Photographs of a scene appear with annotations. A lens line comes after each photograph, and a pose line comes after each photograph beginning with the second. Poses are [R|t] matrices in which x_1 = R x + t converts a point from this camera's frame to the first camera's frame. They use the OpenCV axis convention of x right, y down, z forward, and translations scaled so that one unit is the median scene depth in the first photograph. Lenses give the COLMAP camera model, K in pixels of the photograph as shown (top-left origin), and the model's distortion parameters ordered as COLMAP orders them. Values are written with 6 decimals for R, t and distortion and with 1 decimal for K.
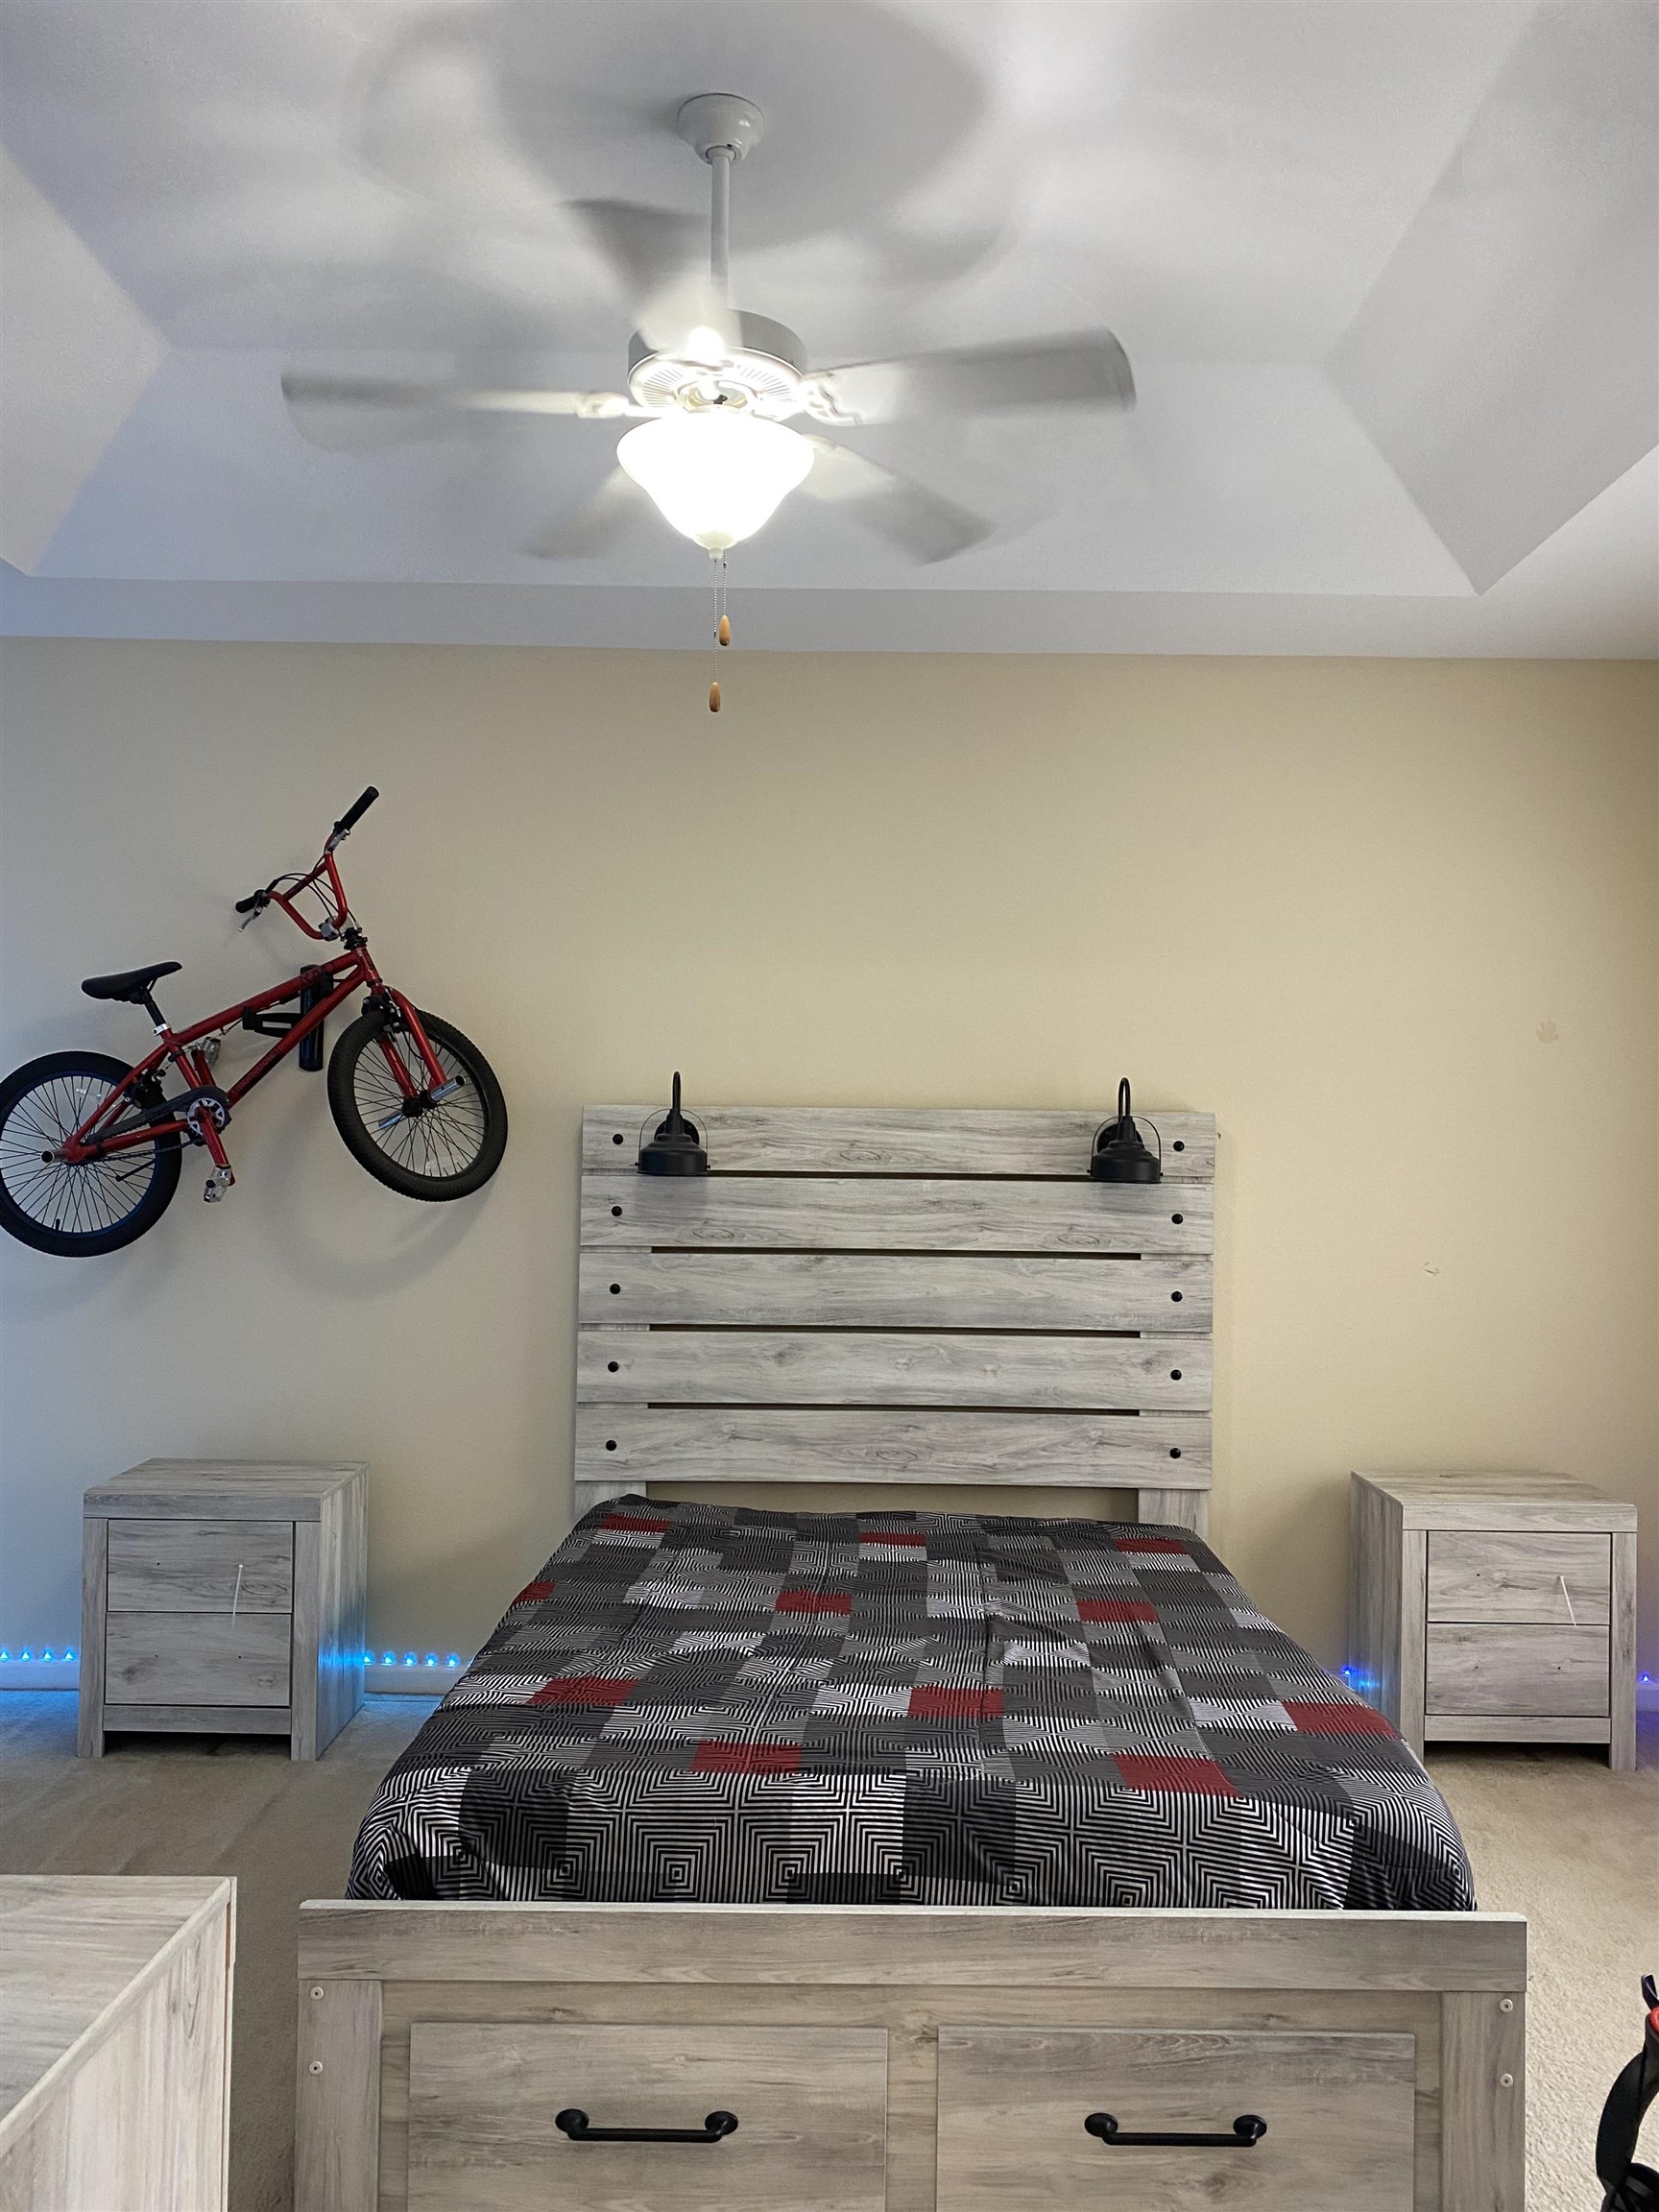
lens RADIAL K [[1663.0, 0, 829.5], [0, 1663.0, 1106.0], [0, 0, 1]] dist [0.103495, -0.207890]
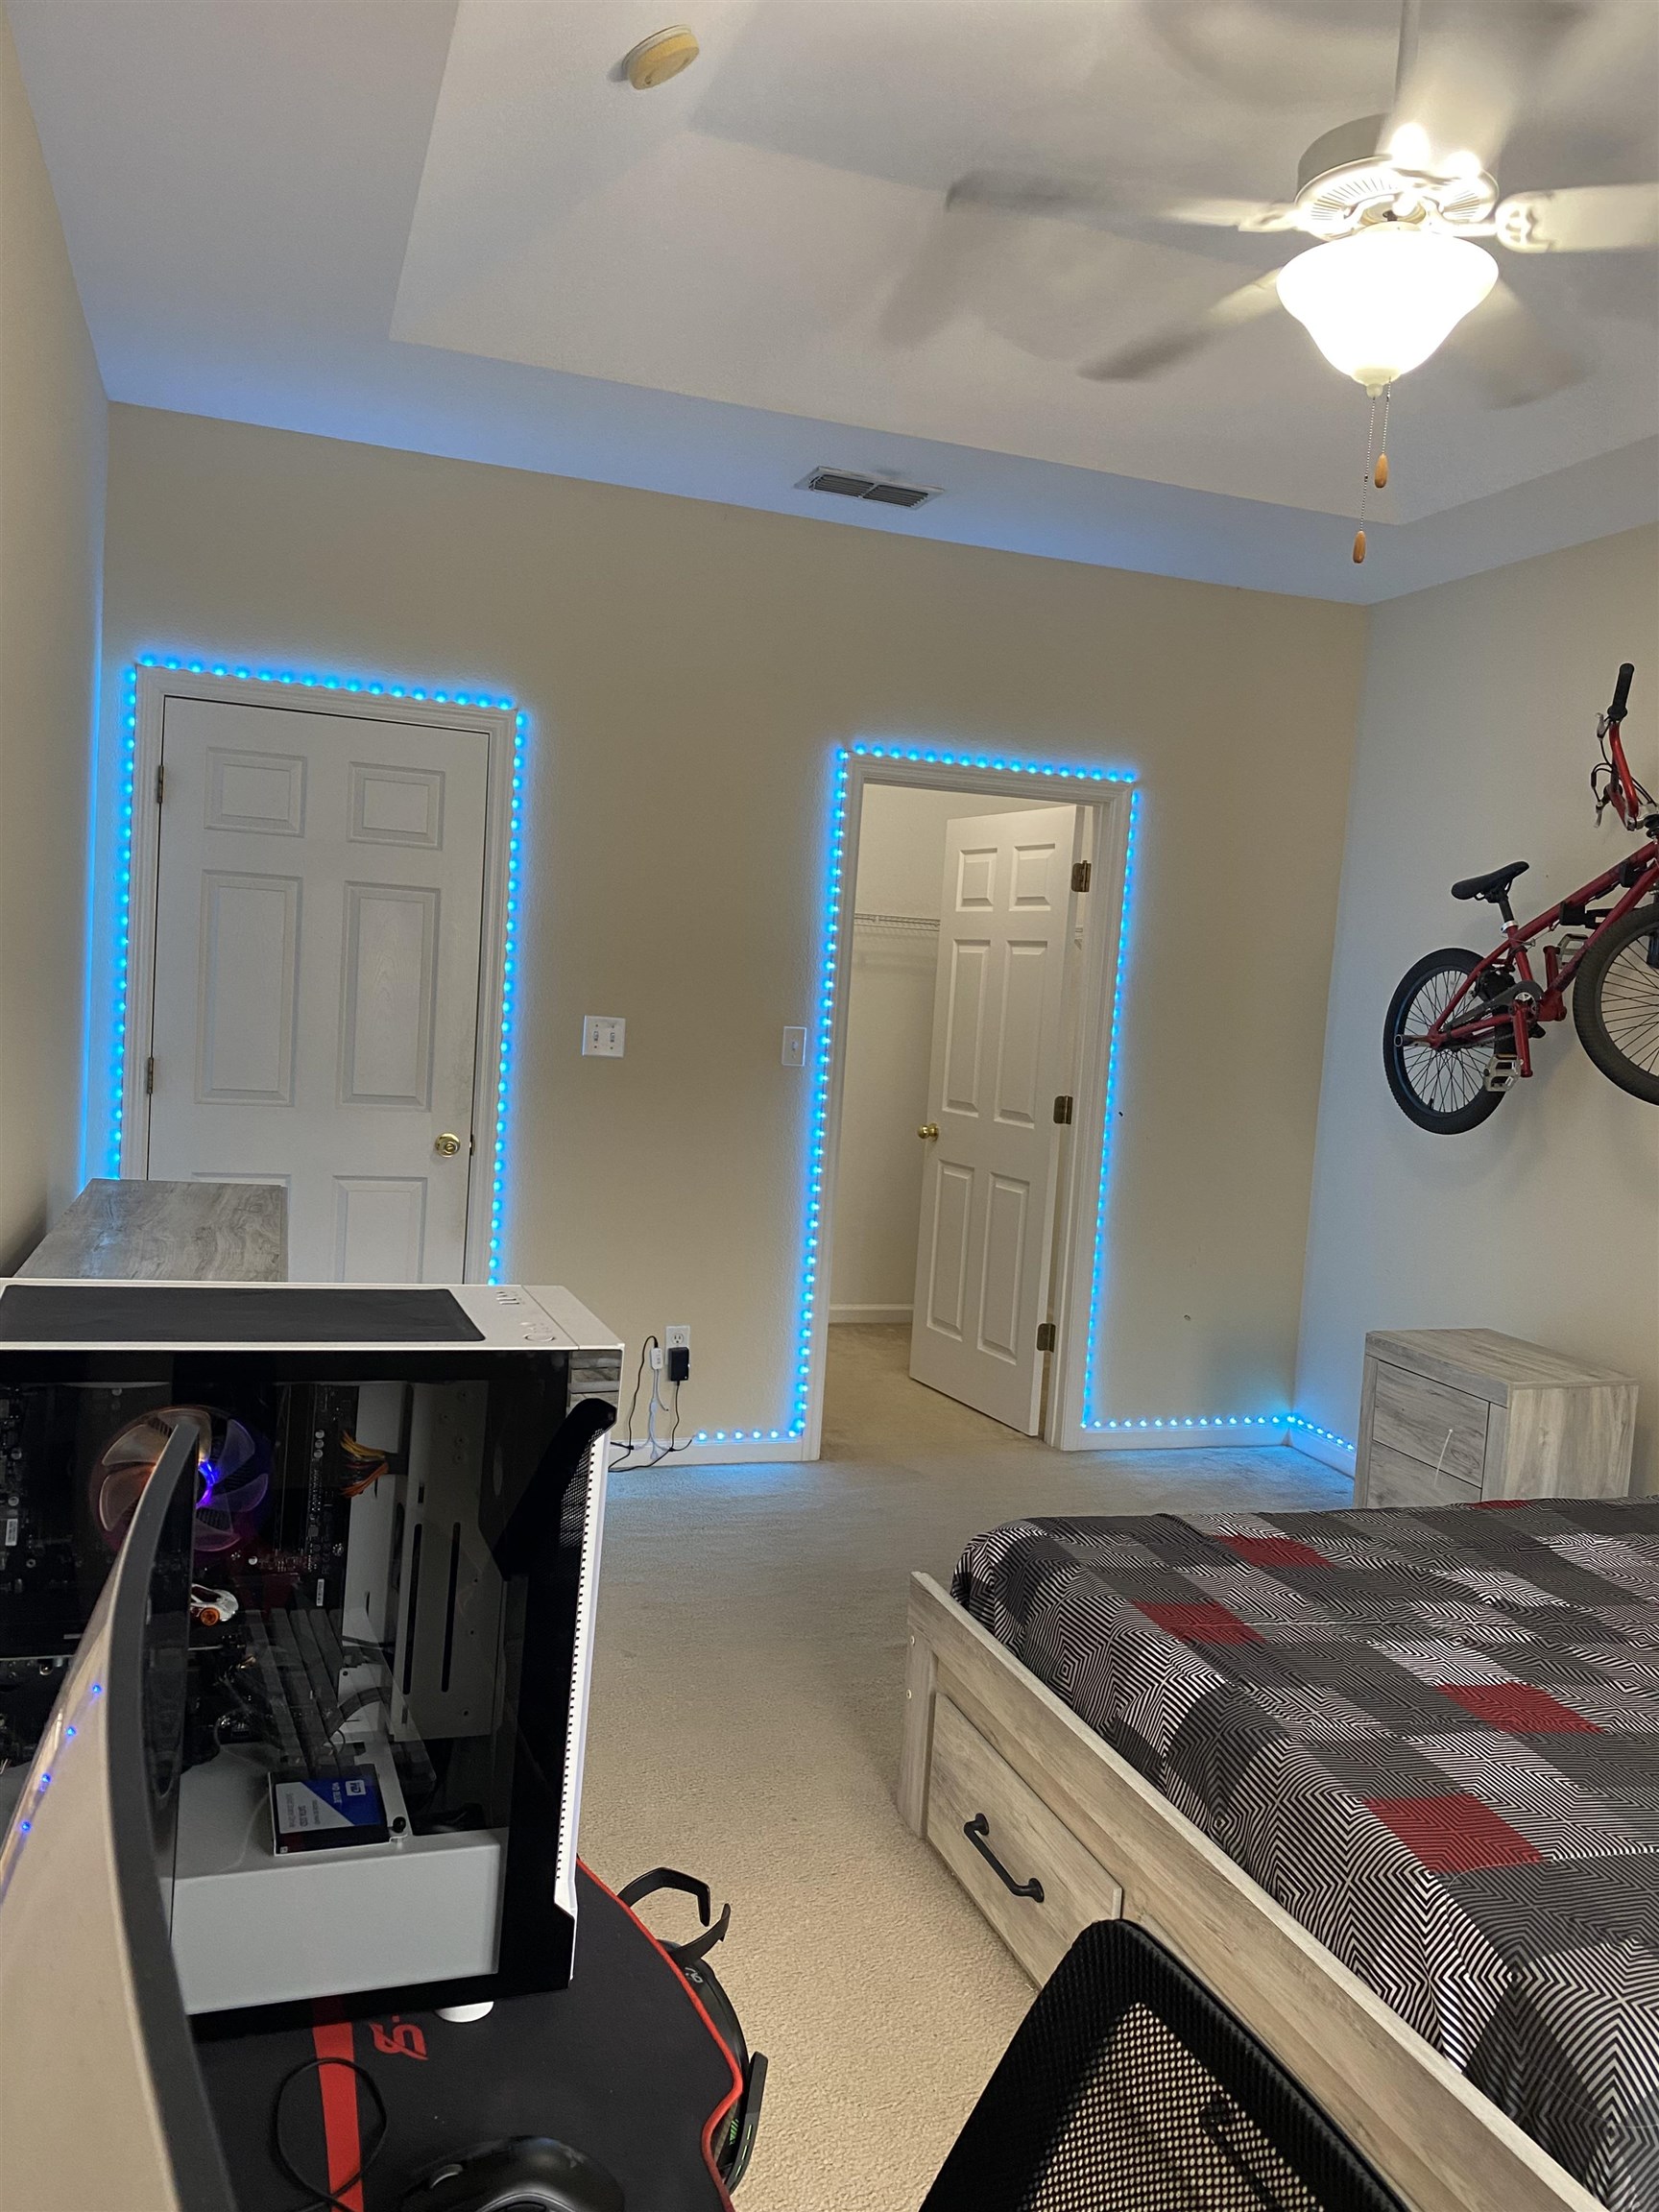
lens RADIAL K [[1692.5, 0, 867.6], [0, 1692.5, 1079.9], [0, 0, 1]] dist [-0.003526, 0.001738]
pose [[0.337875, 0.064173, -0.939001, 0.446451], [-0.038722, 0.997776, 0.054257, 0.008176], [0.940394, 0.018028, 0.339609, 0.251747]]
